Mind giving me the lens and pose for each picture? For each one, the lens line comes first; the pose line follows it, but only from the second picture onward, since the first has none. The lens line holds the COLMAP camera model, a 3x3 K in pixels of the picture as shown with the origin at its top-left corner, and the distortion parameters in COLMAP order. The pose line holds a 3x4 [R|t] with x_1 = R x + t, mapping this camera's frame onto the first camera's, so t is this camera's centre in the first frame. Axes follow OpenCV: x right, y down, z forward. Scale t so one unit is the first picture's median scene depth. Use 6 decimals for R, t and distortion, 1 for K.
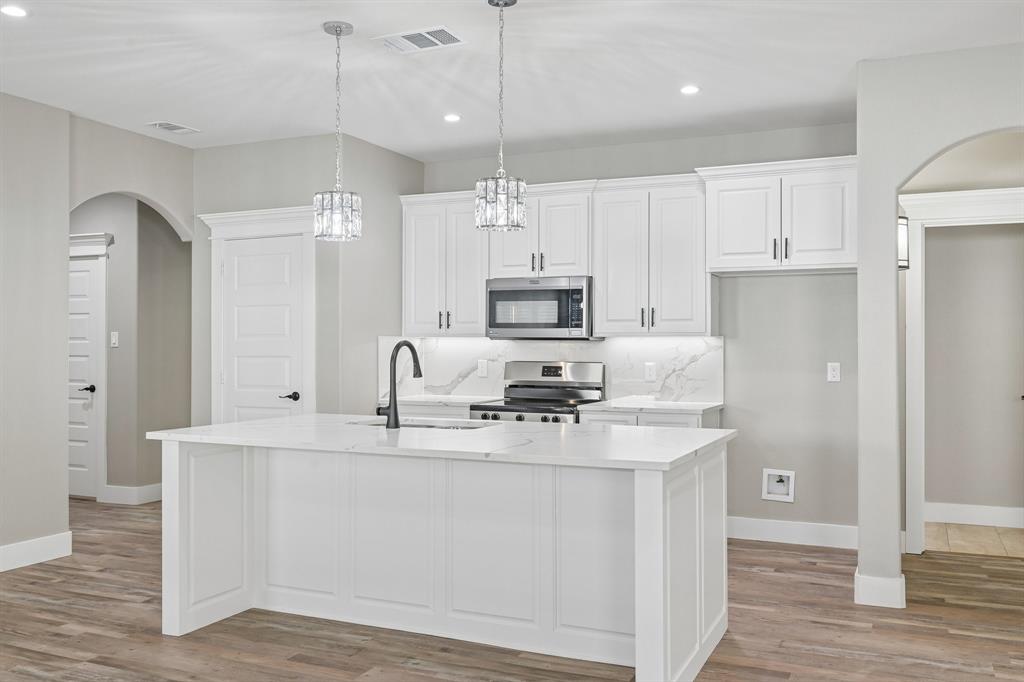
lens RADIAL K [[890.1, 0, 512.0], [0, 890.1, 341.0], [0, 0, 1]] dist [-0.003841, 0.001760]
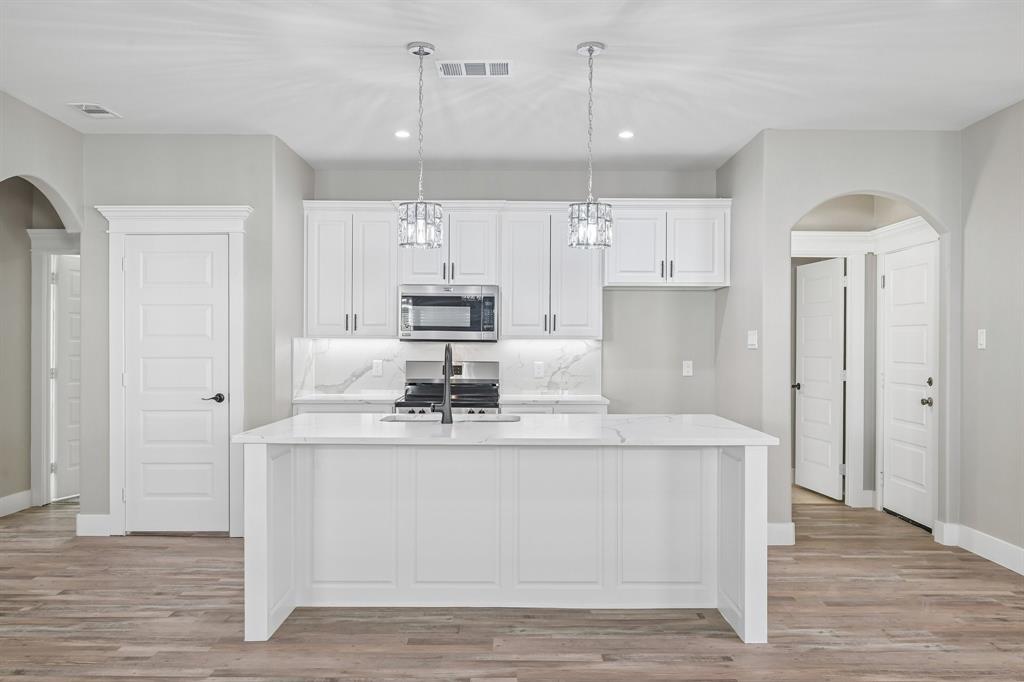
lens RADIAL K [[827.8, 0, 511.9], [0, 827.8, 348.4], [0, 0, 1]] dist [-0.002492, 0.003118]
pose [[0.911601, 0.000766, 0.411076, -0.331521], [-0.003990, 0.999968, 0.006985, -0.000513], [-0.411058, -0.008008, 0.911574, 0.033783]]
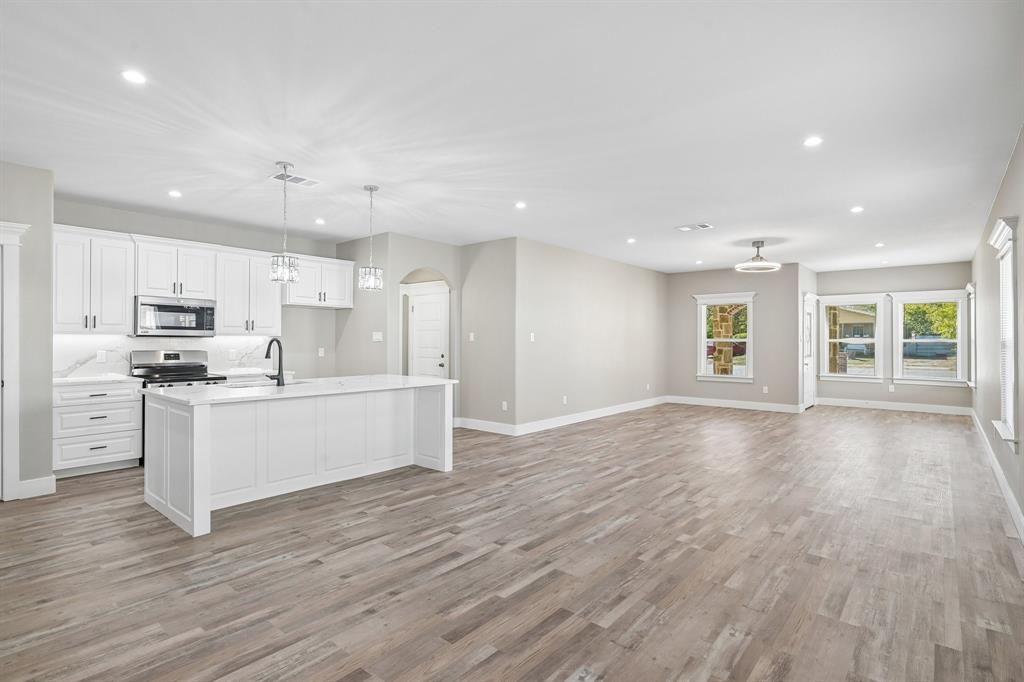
lens RADIAL K [[503.8, 0, 510.7], [0, 503.8, 342.2], [0, 0, 1]] dist [0.000213, -0.000420]
pose [[0.281470, -0.003208, 0.959565, -0.692371], [-0.007130, 0.999960, 0.005435, -0.000898], [-0.959543, -0.008372, 0.281436, 0.176577]]
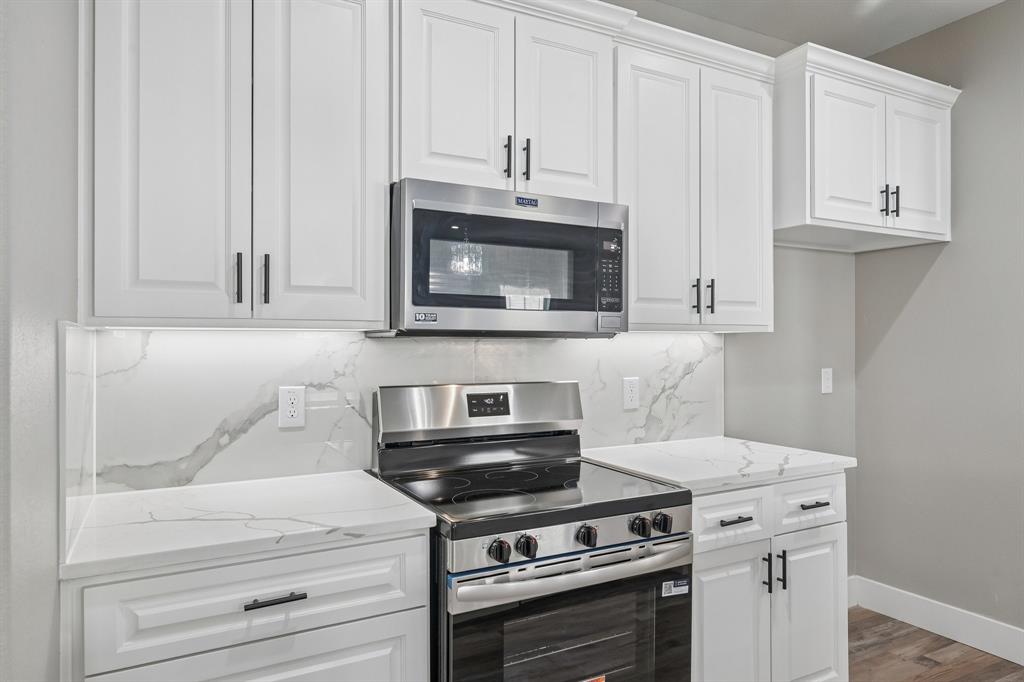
lens RADIAL K [[661.7, 0, 515.7], [0, 661.7, 340.2], [0, 0, 1]] dist [-0.002792, -0.000428]
pose [[0.609230, 0.000259, 0.792994, -0.236475], [0.000483, 1.000000, -0.000698, 0.000614], [-0.792994, 0.000808, 0.609230, 0.829366]]
